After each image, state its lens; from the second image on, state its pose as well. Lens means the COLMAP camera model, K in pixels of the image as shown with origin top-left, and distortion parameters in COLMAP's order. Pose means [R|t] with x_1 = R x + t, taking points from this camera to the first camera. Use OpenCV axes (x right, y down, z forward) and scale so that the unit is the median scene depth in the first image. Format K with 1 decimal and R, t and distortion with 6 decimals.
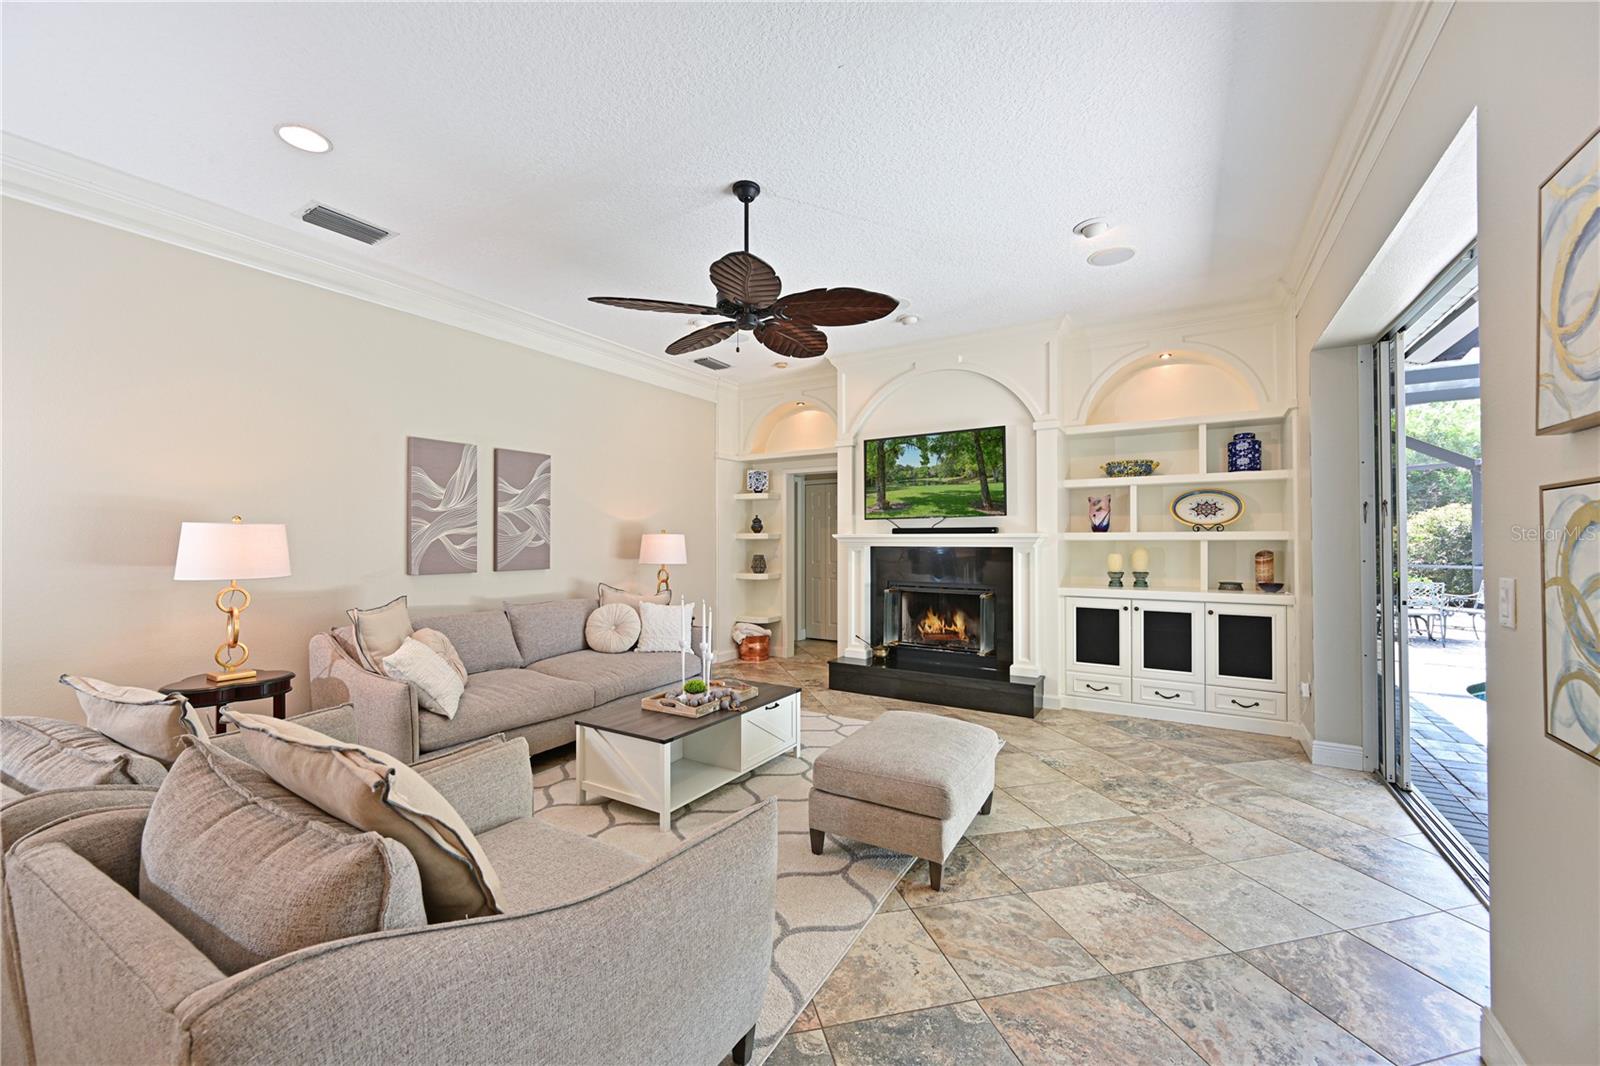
lens RADIAL K [[626.5, 0, 780.9], [0, 626.5, 530.8], [0, 0, 1]] dist [-0.000505, -0.000031]
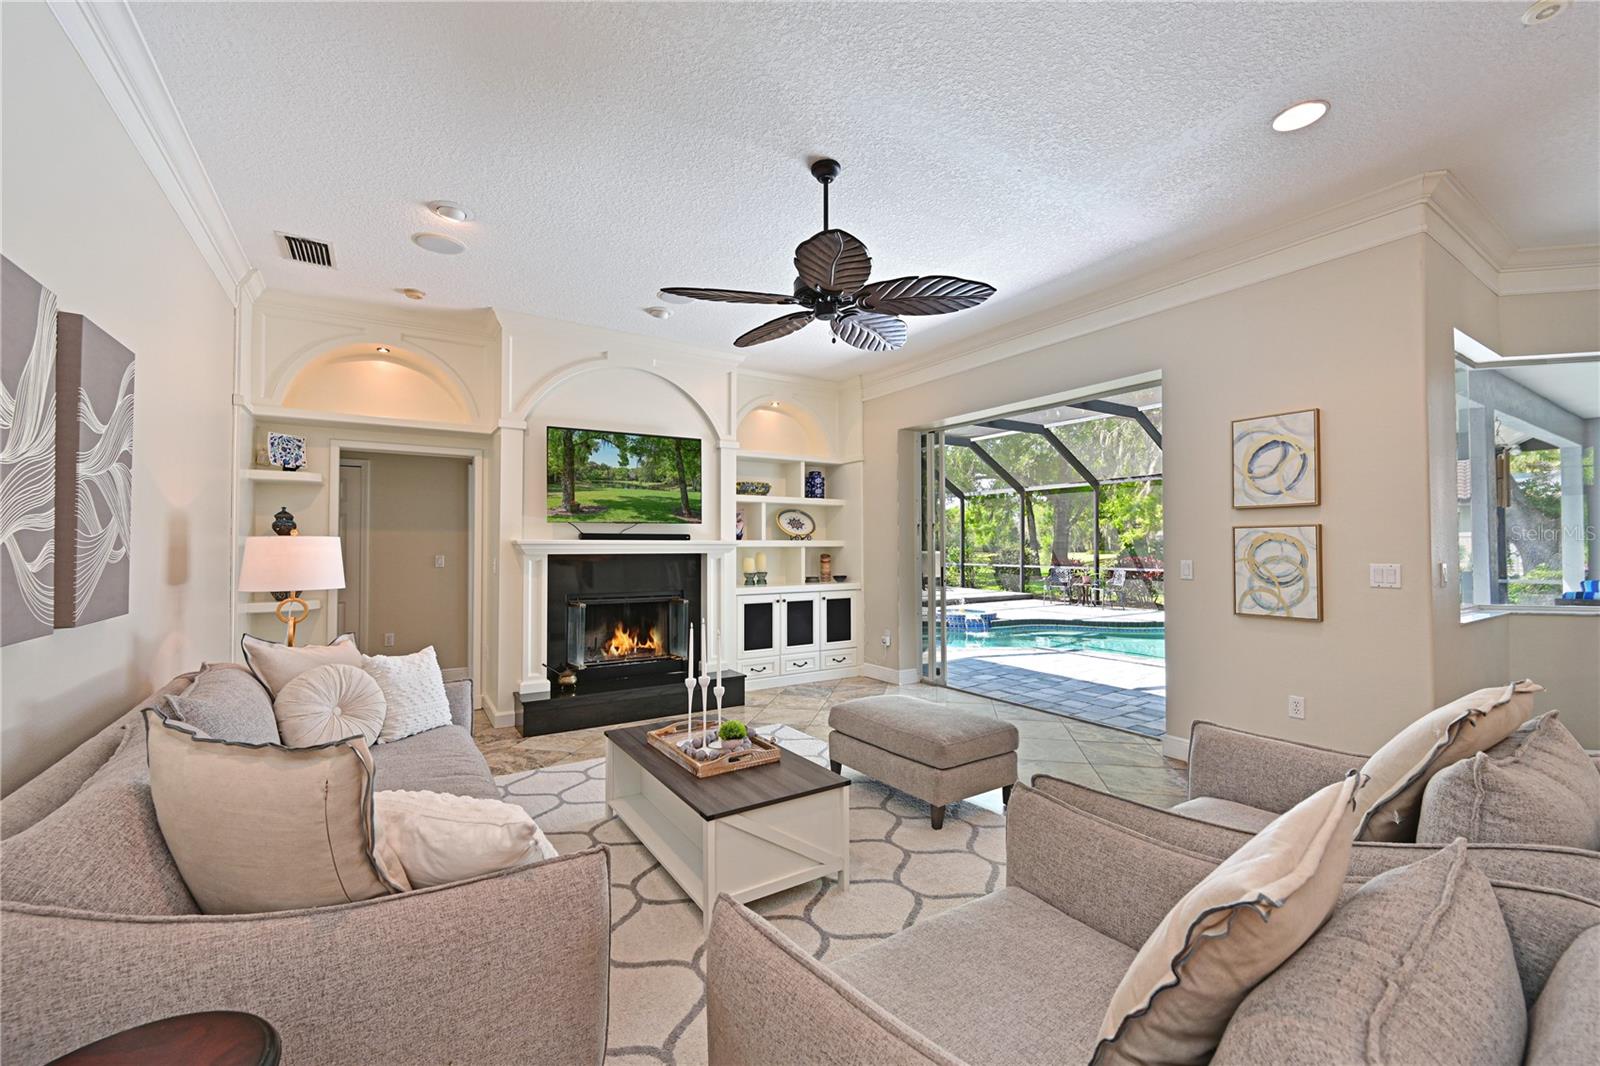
lens RADIAL K [[652.1, 0, 799.1], [0, 652.1, 530.3], [0, 0, 1]] dist [0.000163, -0.000007]
pose [[0.421936, 0.021717, 0.906365, -0.569816], [-0.011291, 0.999761, -0.018699, 0.005660], [-0.906555, -0.002343, 0.422081, 0.380077]]
